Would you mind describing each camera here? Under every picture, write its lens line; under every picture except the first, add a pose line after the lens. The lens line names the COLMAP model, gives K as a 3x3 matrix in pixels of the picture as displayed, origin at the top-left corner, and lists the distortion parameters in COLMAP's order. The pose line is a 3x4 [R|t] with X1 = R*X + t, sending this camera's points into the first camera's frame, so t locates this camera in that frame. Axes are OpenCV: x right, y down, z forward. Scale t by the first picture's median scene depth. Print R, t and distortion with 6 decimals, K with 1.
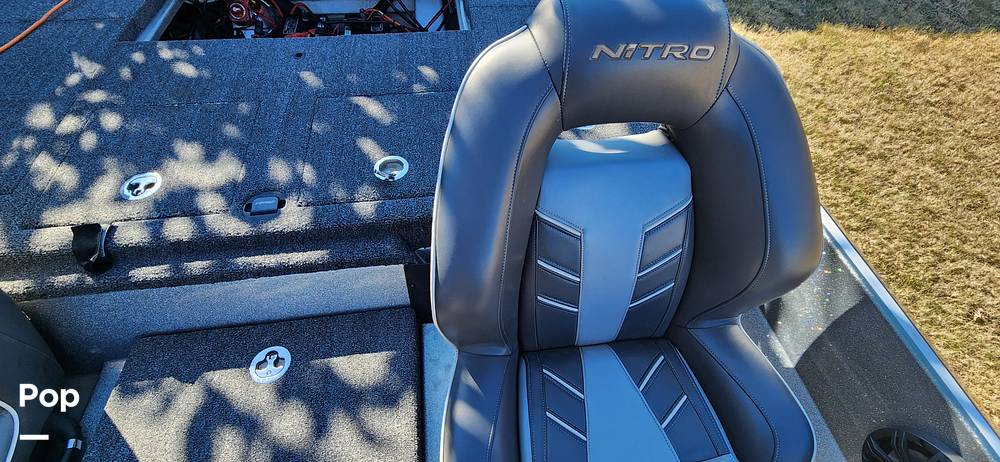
lens RADIAL K [[405.8, 0, 498.3], [0, 405.8, 234.3], [0, 0, 1]] dist [0.000810, -0.002838]
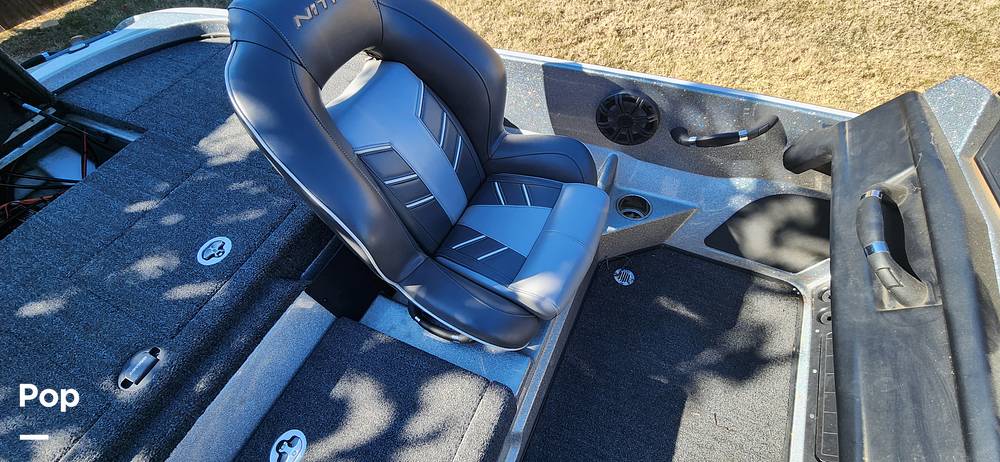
lens RADIAL K [[402.0, 0, 496.6], [0, 402.0, 224.6], [0, 0, 1]] dist [-0.002370, -0.000922]
pose [[0.542034, -0.725401, 0.424255, -0.280416], [0.744037, 0.648946, 0.158990, 0.171993], [-0.390650, 0.229484, 0.891476, -0.197192]]
